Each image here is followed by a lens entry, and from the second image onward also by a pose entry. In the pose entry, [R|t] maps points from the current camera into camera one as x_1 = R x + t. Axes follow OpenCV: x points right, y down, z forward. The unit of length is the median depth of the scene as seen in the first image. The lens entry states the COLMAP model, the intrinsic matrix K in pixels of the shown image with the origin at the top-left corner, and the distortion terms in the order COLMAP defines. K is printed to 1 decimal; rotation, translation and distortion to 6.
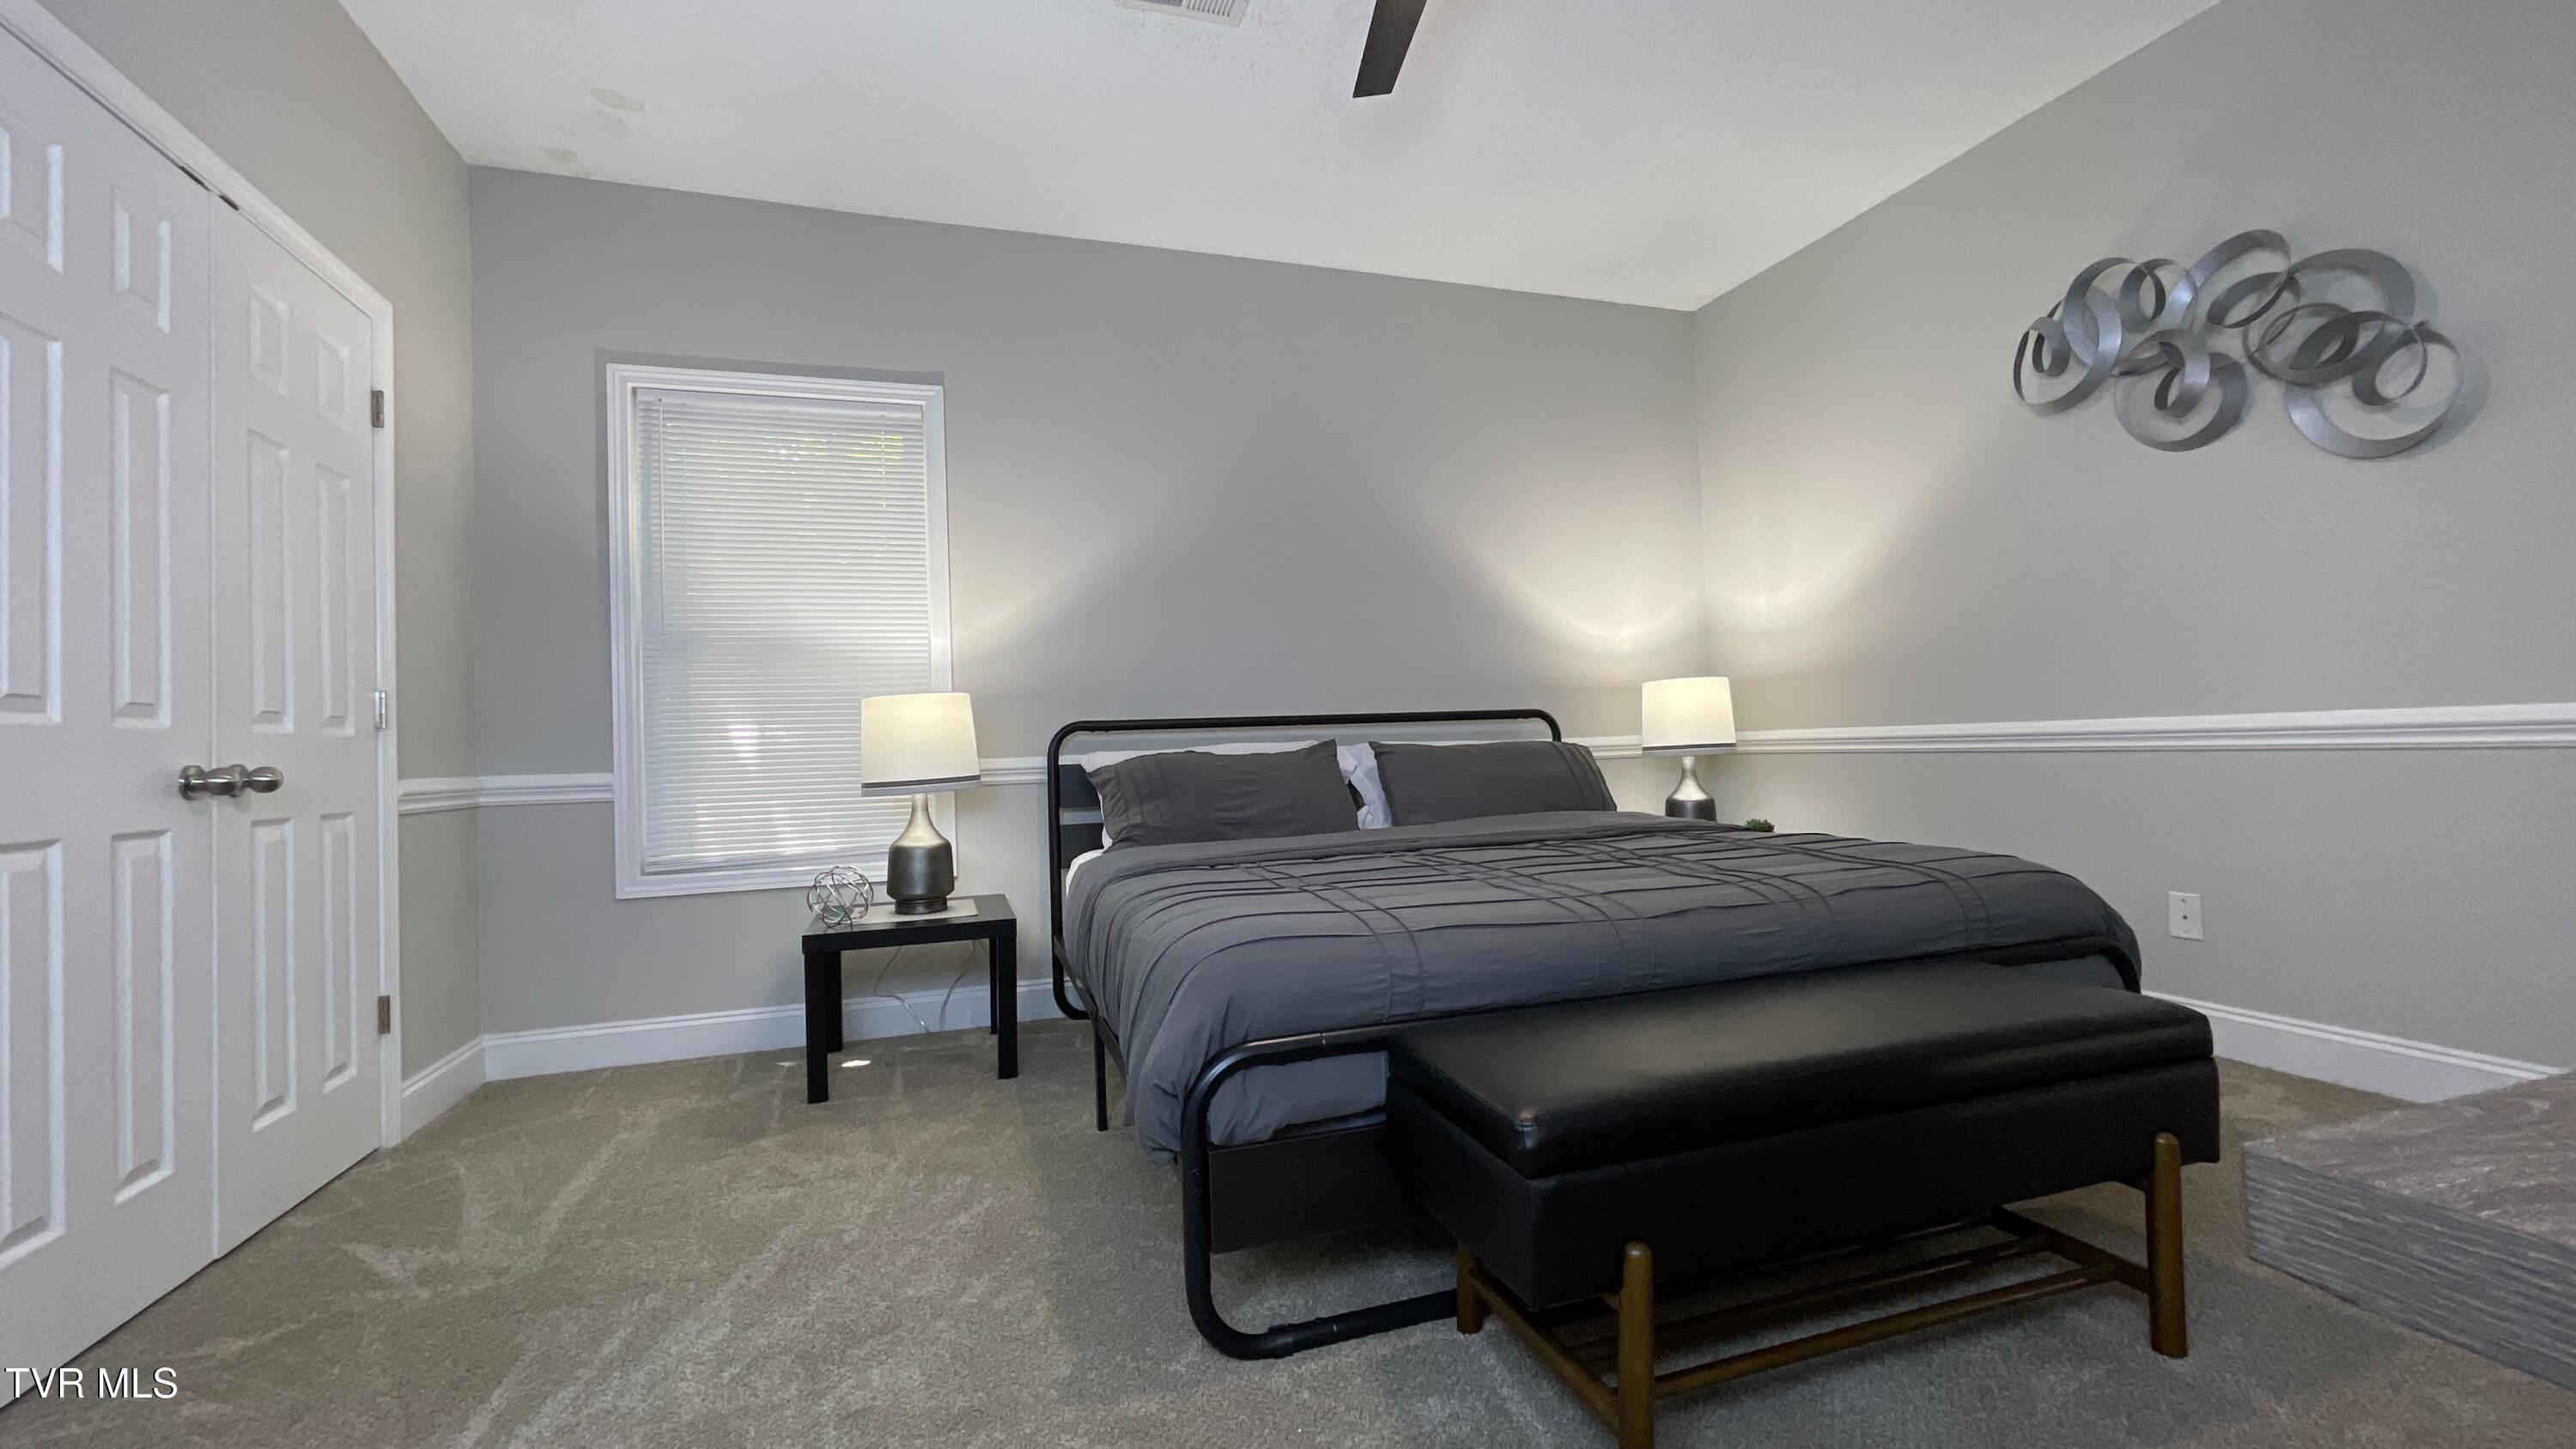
lens RADIAL K [[1049.4, 0, 1288.0], [0, 1049.4, 724.5], [0, 0, 1]] dist [-0.003761, -0.000069]
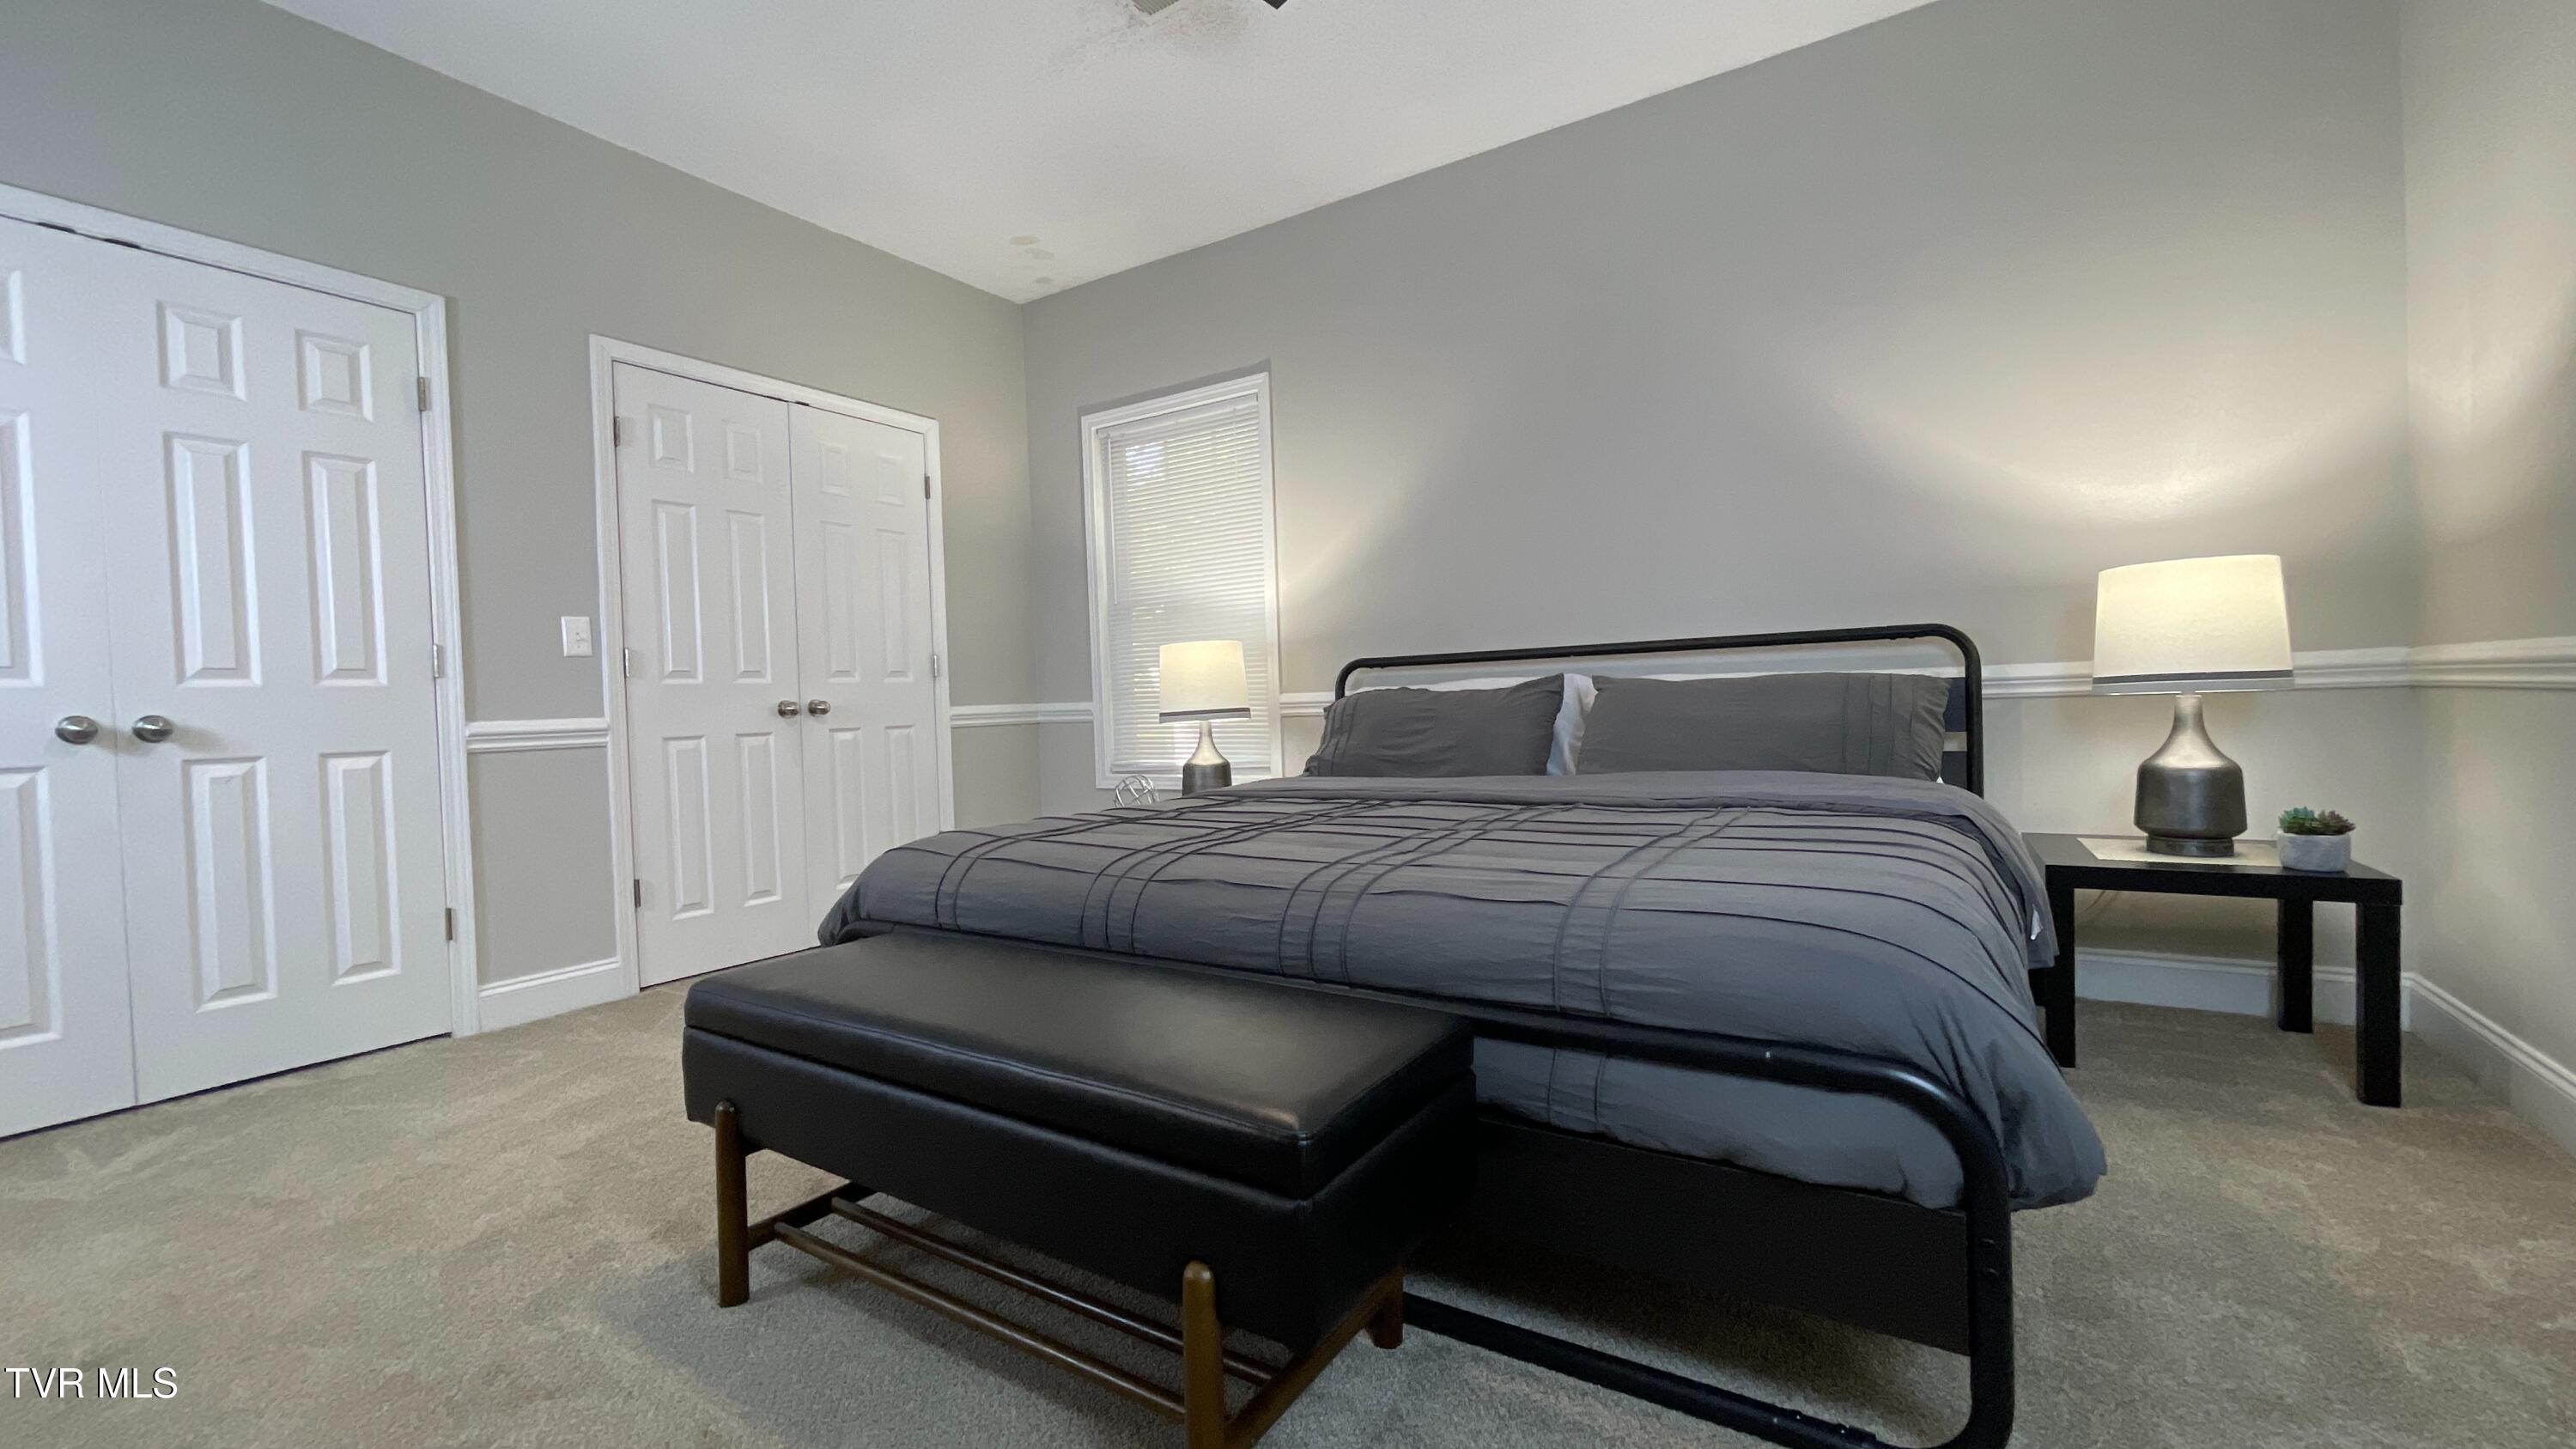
lens RADIAL K [[1043.2, 0, 1288.0], [0, 1043.2, 724.5], [0, 0, 1]] dist [0.001413, 0.000076]
pose [[0.633892, 0.030767, -0.772810, 0.648701], [0.031829, 0.997324, 0.065813, -0.009266], [0.772767, -0.066316, 0.631216, 0.287146]]
